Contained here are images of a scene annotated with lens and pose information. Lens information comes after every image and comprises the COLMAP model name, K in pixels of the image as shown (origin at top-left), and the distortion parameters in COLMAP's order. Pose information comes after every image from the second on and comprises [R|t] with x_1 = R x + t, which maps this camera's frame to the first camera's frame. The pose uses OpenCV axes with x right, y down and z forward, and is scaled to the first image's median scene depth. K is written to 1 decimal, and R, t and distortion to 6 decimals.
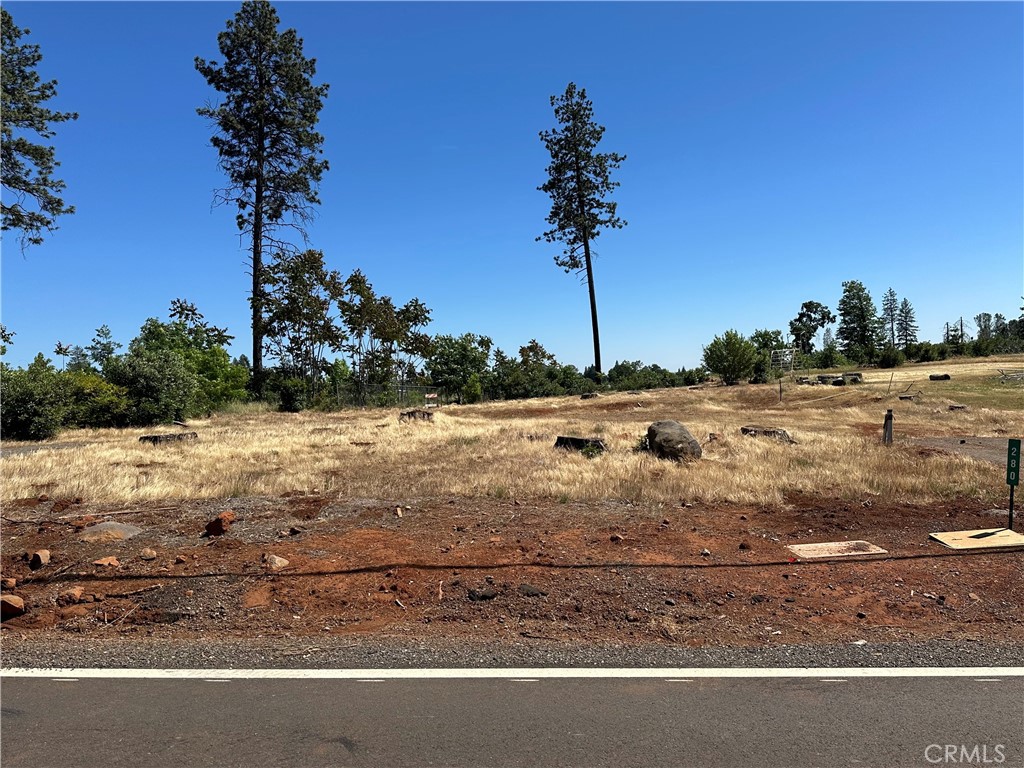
lens RADIAL K [[816.8, 0, 512.0], [0, 816.8, 384.0], [0, 0, 1]] dist [0.177087, -0.087726]
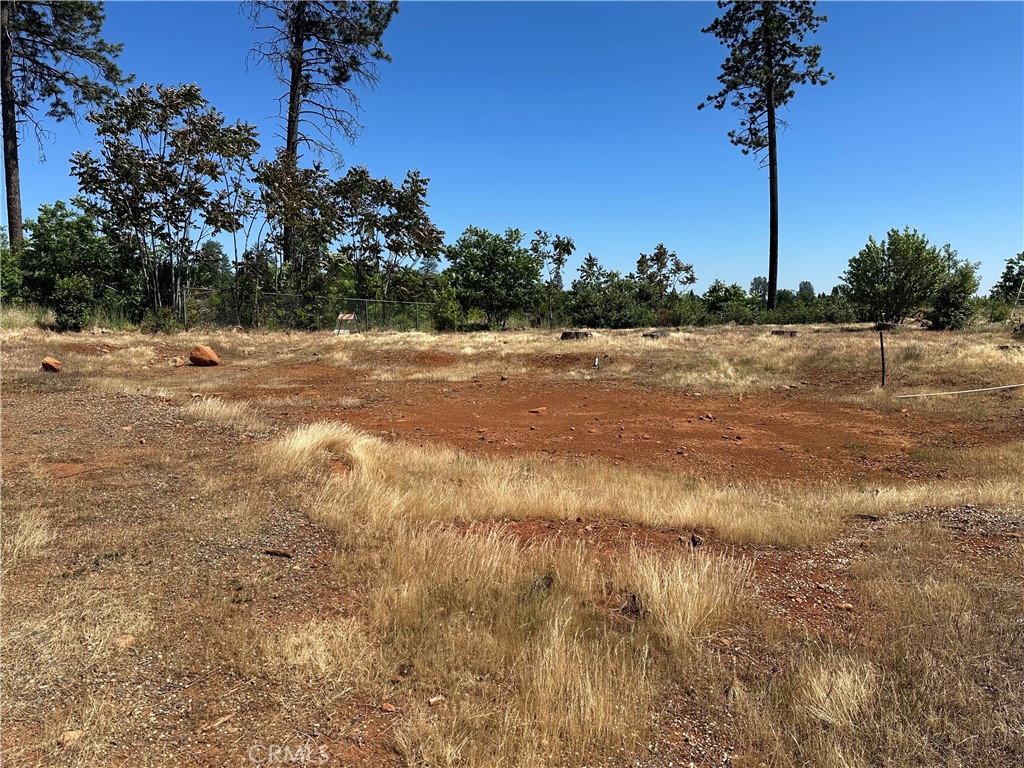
lens RADIAL K [[832.4, 0, 512.0], [0, 832.4, 384.0], [0, 0, 1]] dist [0.174382, -0.185892]
pose [[0.946047, 0.079729, -0.314068, 0.129742], [-0.046945, 0.992754, 0.110612, -0.006672], [0.320611, -0.089900, 0.942935, 0.210958]]
